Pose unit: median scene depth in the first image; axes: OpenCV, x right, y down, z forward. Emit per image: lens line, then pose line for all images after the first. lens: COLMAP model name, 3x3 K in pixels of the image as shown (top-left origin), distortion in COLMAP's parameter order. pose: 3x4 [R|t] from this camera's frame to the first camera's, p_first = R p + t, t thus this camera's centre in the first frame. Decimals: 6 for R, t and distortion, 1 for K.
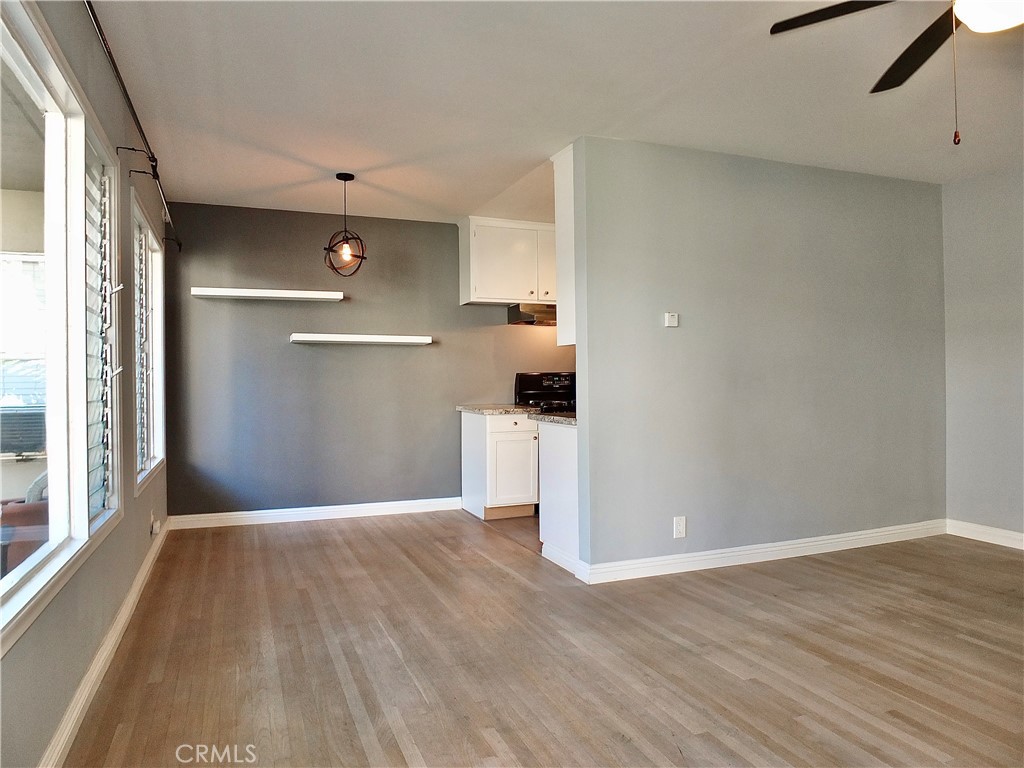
lens RADIAL K [[695.0, 0, 511.5], [0, 695.0, 380.6], [0, 0, 1]] dist [-0.044149, 0.021865]
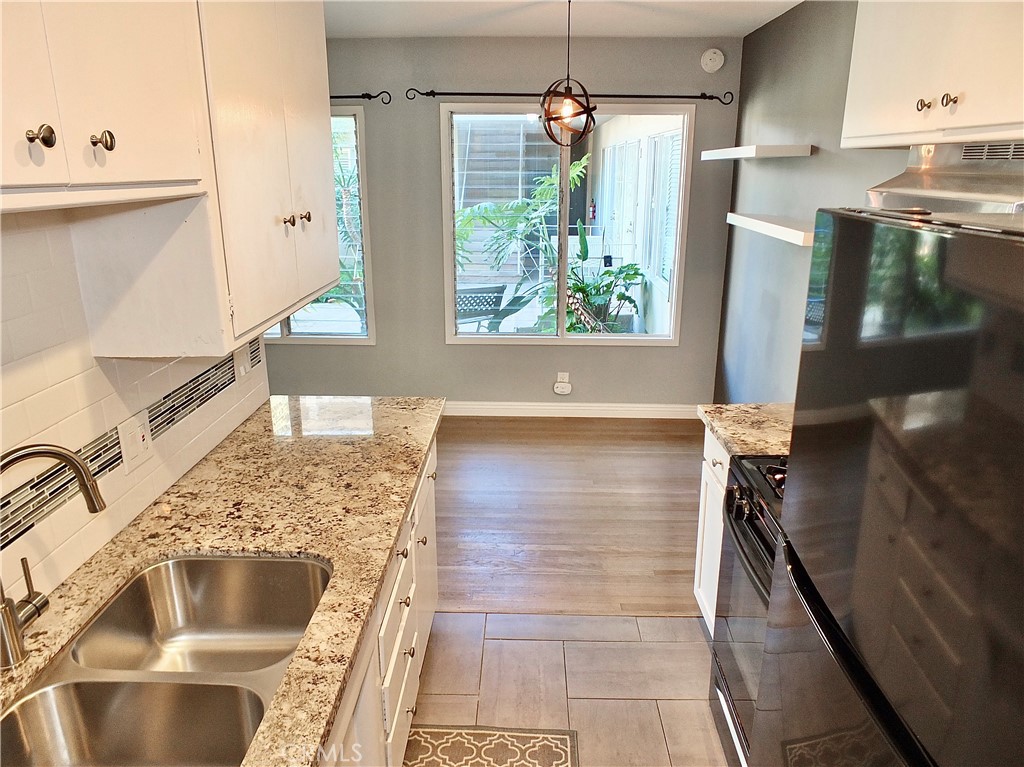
lens RADIAL K [[695.5, 0, 515.0], [0, 695.5, 379.8], [0, 0, 1]] dist [-0.042692, 0.019591]
pose [[-0.392646, 0.274650, -0.877722, 0.604384], [0.000277, 0.954403, 0.298521, -0.165421], [0.919689, 0.116970, -0.374819, 1.548110]]
